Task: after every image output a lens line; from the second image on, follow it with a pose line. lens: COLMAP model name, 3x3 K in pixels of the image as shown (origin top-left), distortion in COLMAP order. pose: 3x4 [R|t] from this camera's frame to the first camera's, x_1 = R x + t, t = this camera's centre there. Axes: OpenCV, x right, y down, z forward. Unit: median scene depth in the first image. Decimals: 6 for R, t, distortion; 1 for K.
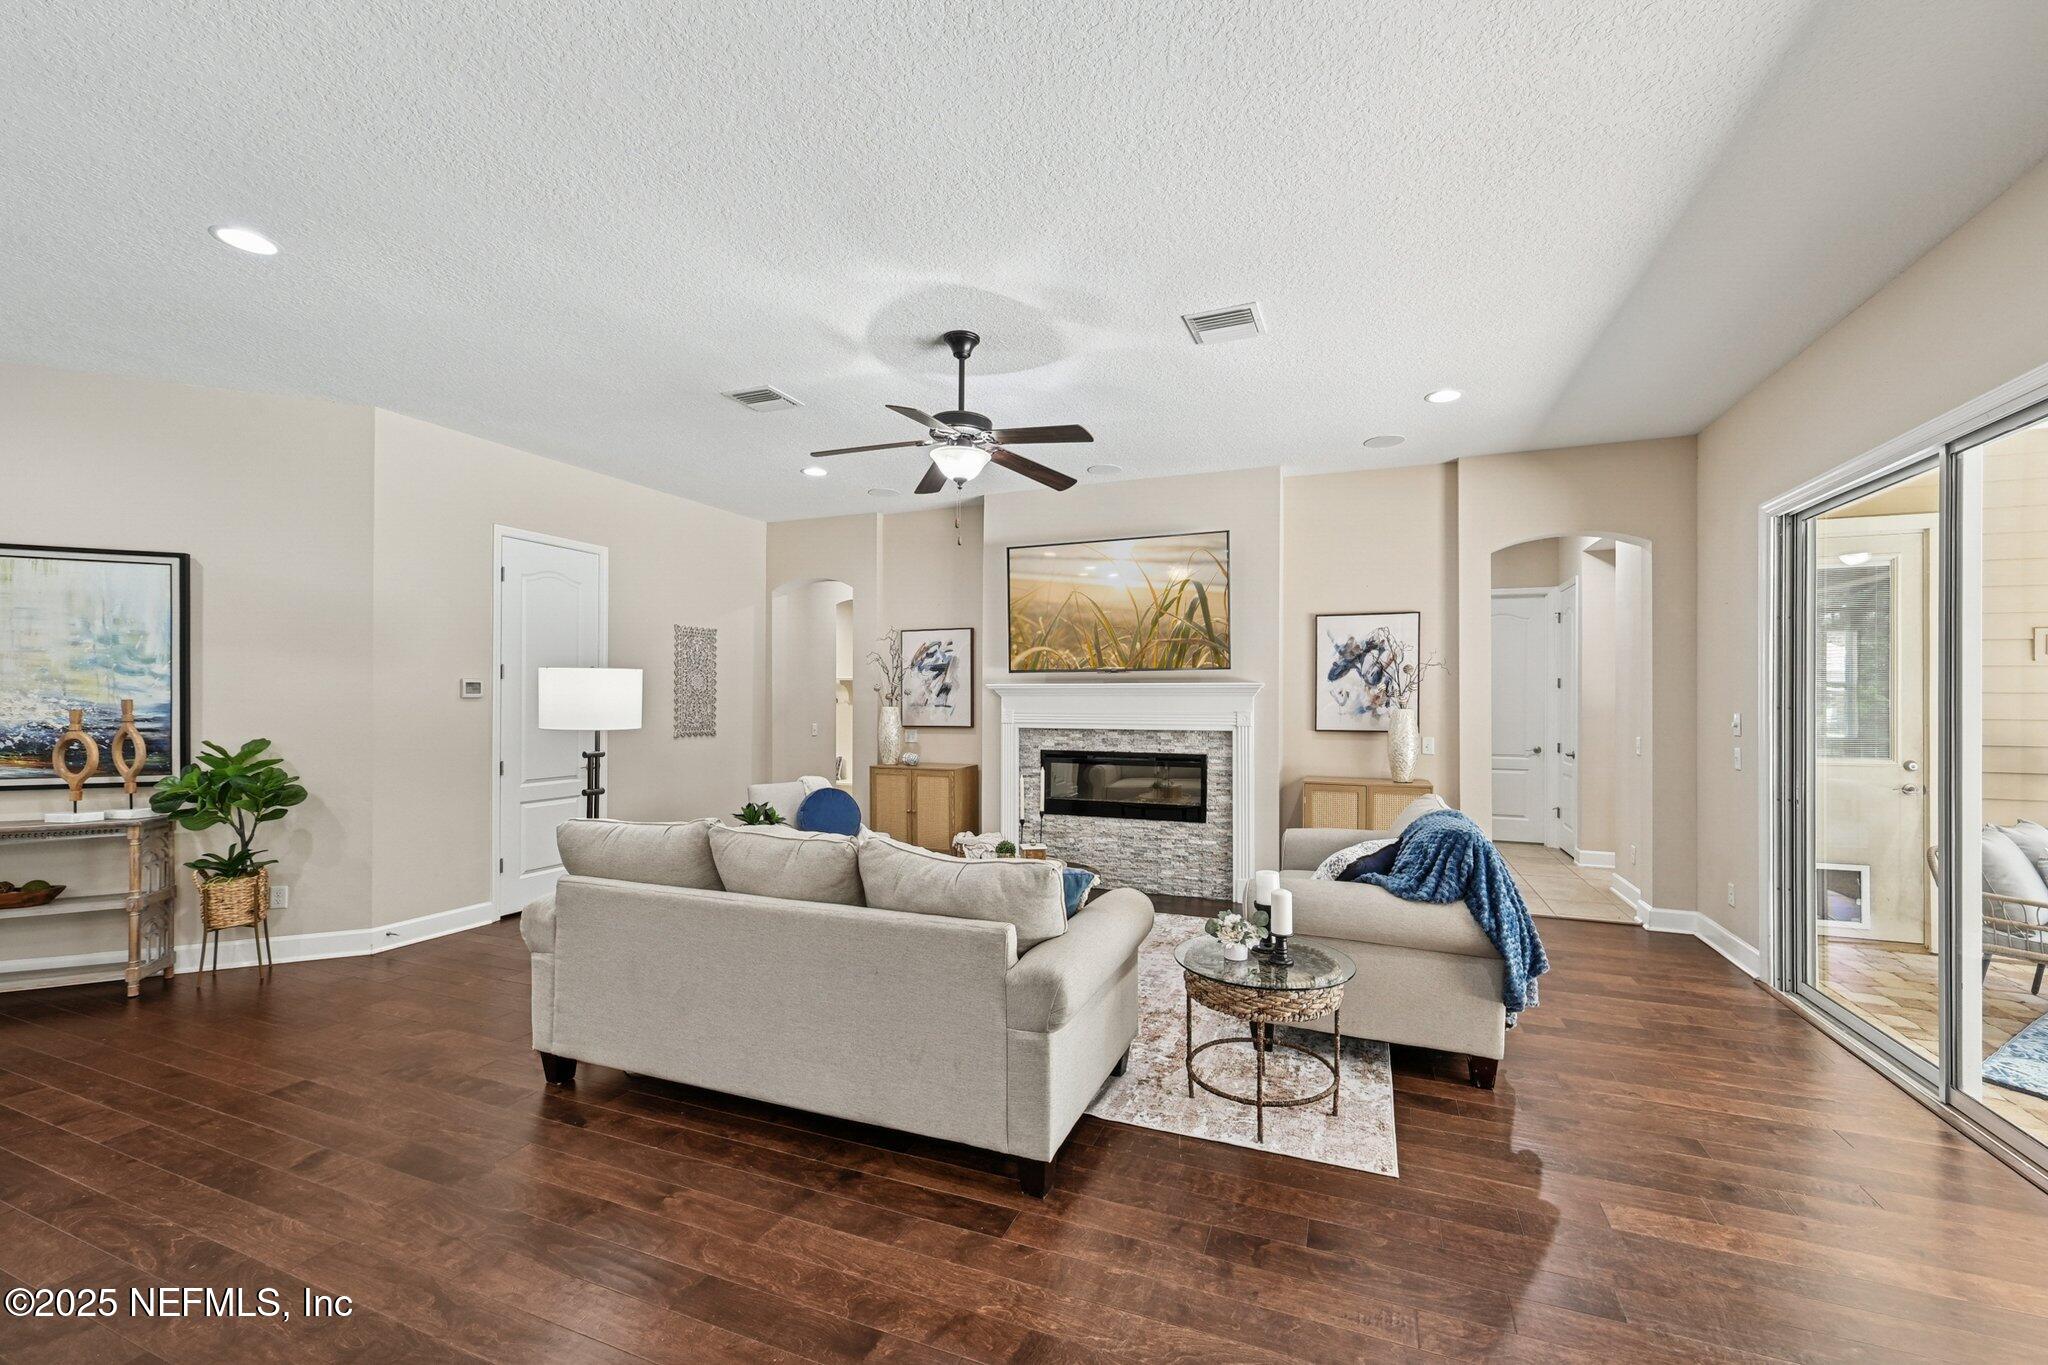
lens RADIAL K [[808.6, 0, 1047.0], [0, 808.6, 699.4], [0, 0, 1]] dist [-0.003607, -0.000912]
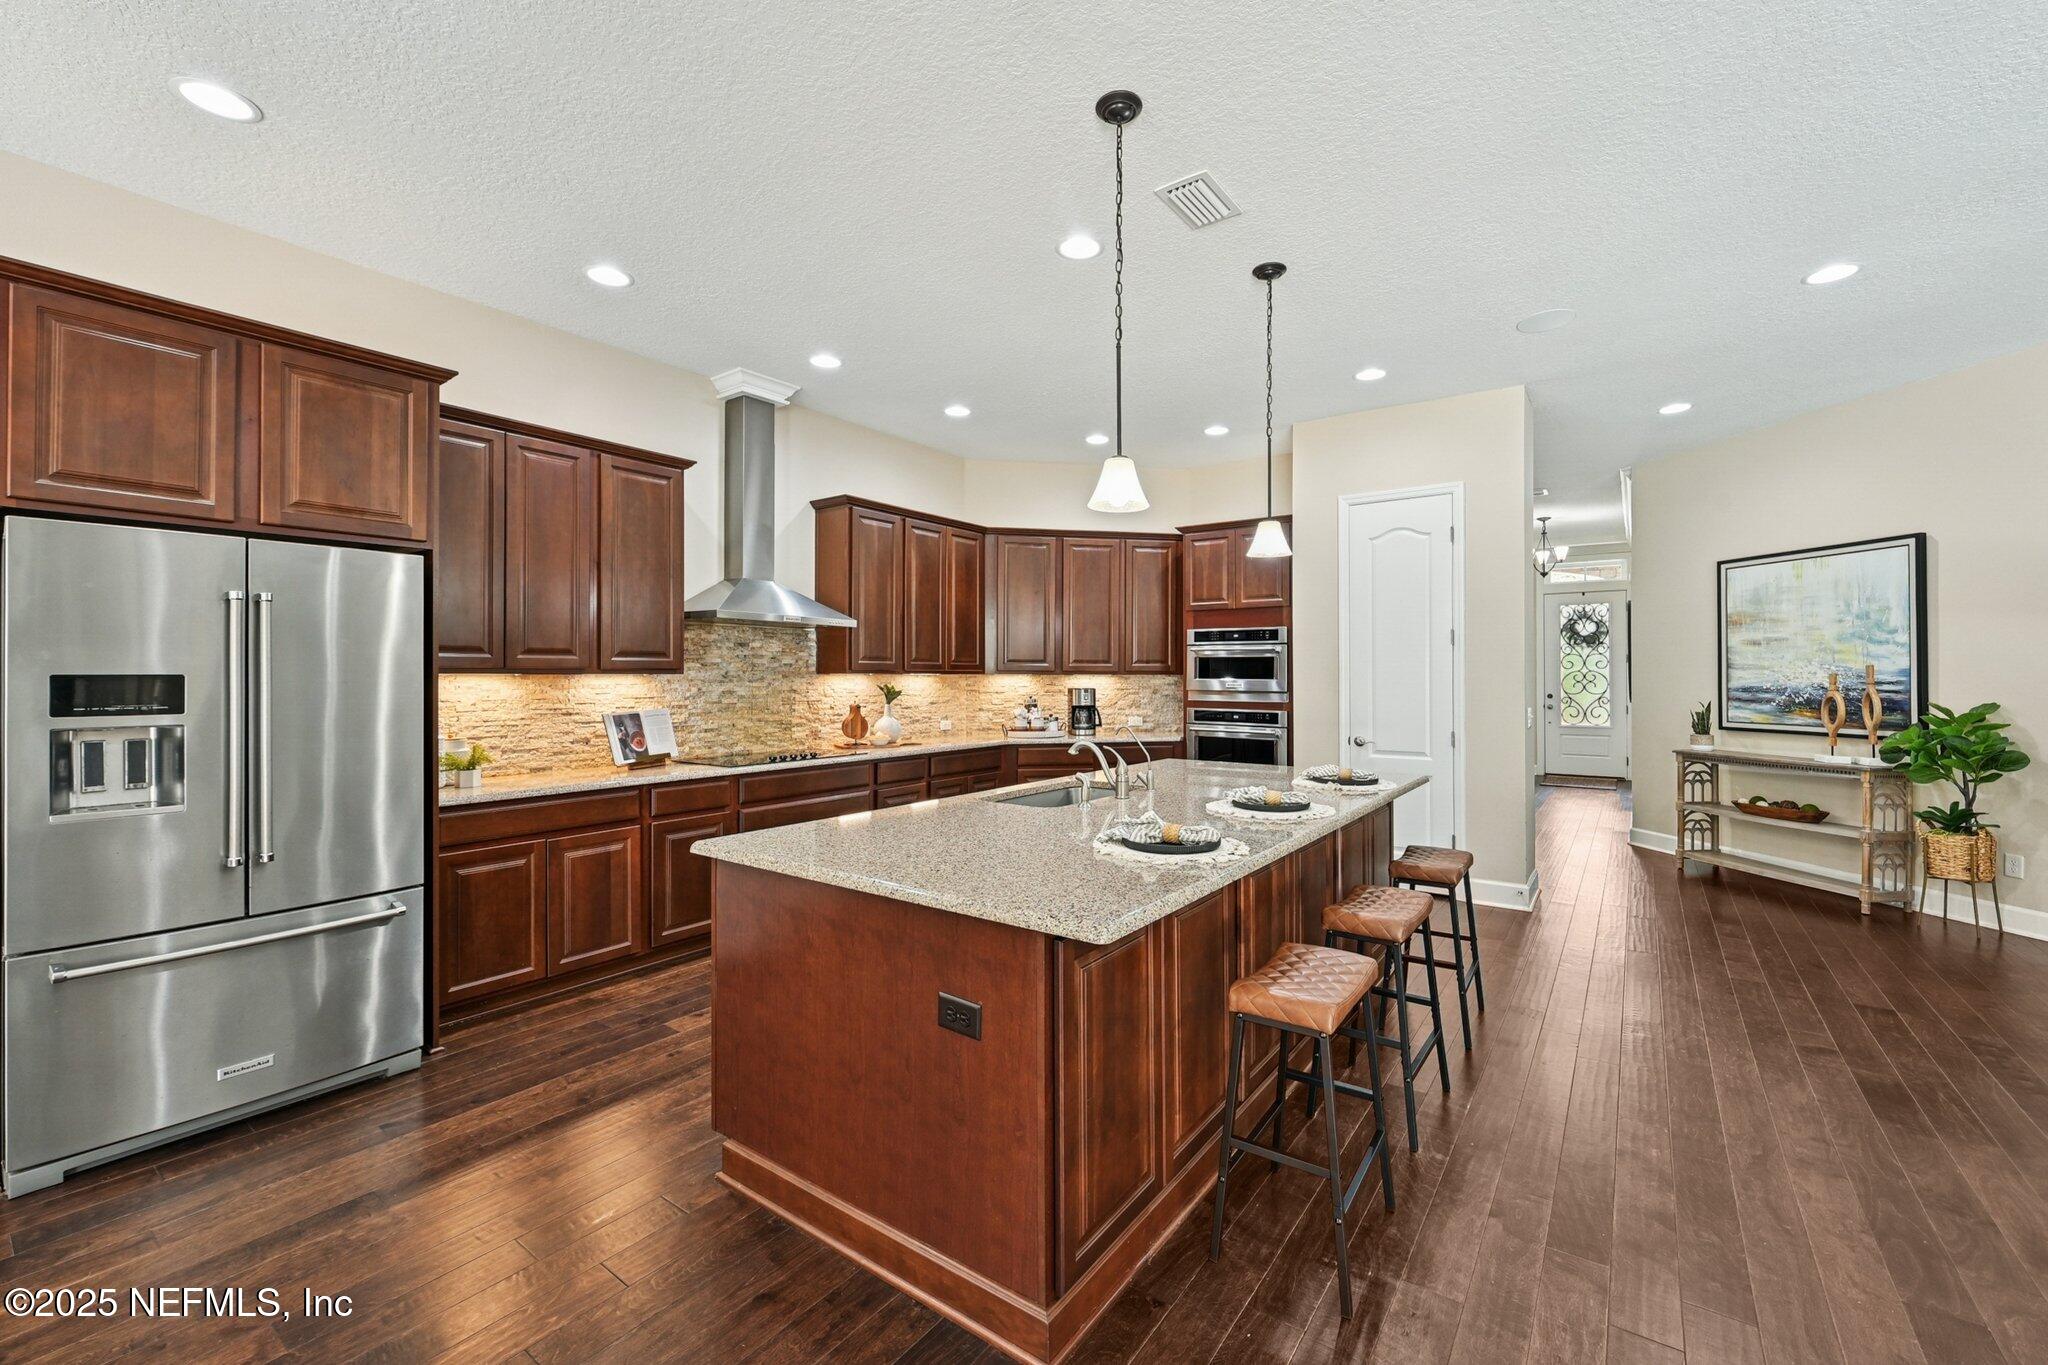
lens RADIAL K [[808.6, 0, 1050.4], [0, 808.6, 678.7], [0, 0, 1]] dist [-0.003607, -0.000912]
pose [[-0.257632, 0.000445, -0.966243, 0.310753], [0.001751, 0.999998, -0.000006, 0.017751], [0.966241, -0.001694, -0.257633, 0.131104]]
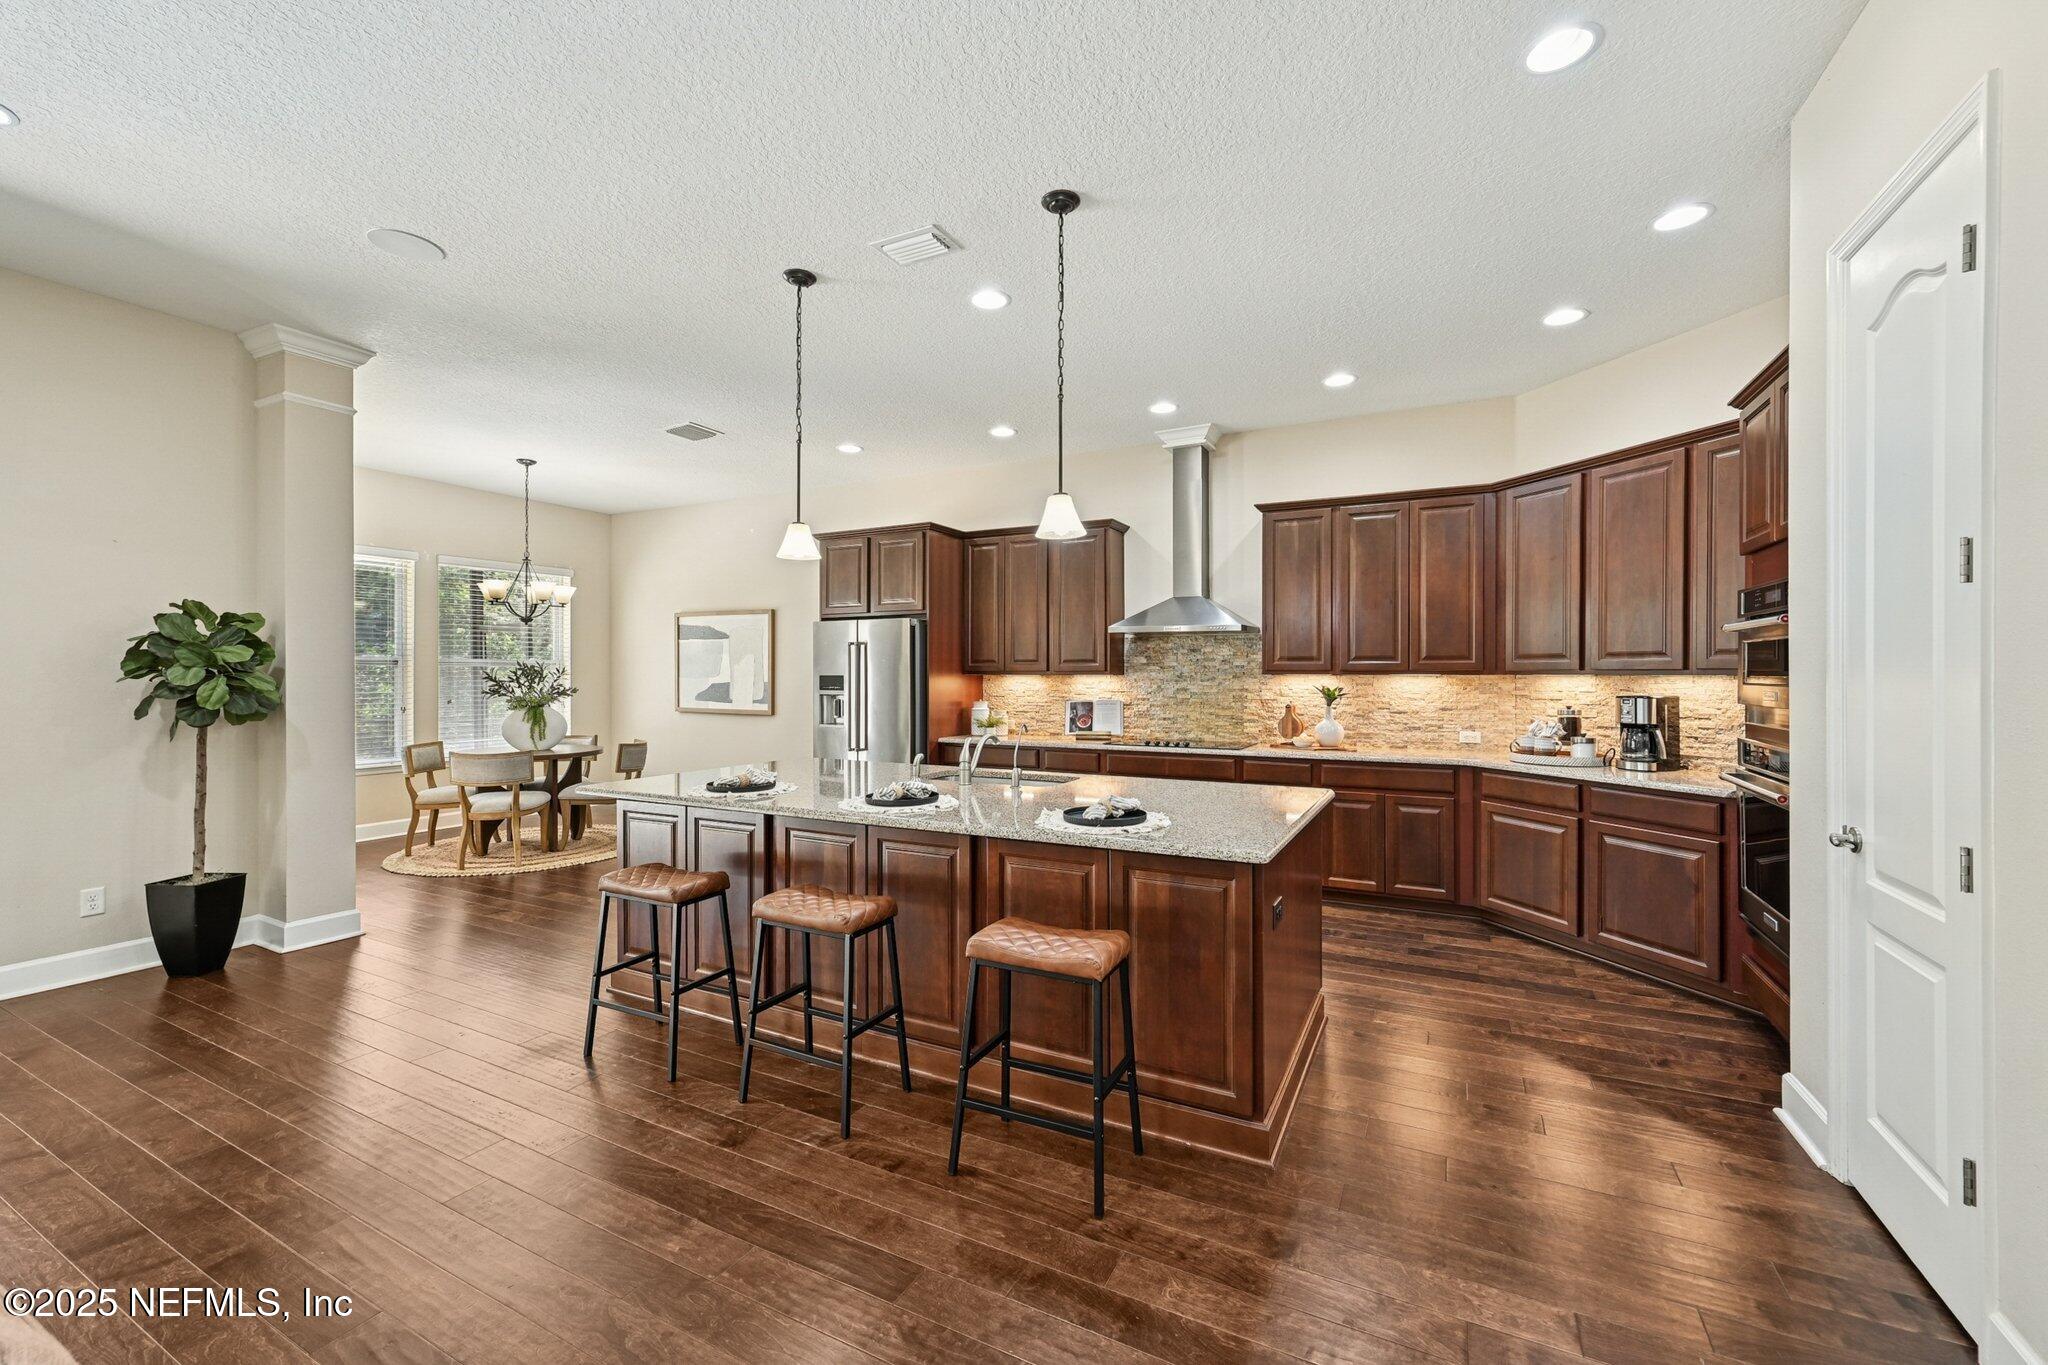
lens RADIAL K [[808.6, 0, 1043.0], [0, 808.6, 682.0], [0, 0, 1]] dist [-0.003607, -0.000912]
pose [[-0.996047, -0.004765, 0.088702, -0.604699], [-0.004215, 0.999971, 0.006389, 0.014688], [-0.088730, 0.005990, -0.996038, 0.870112]]
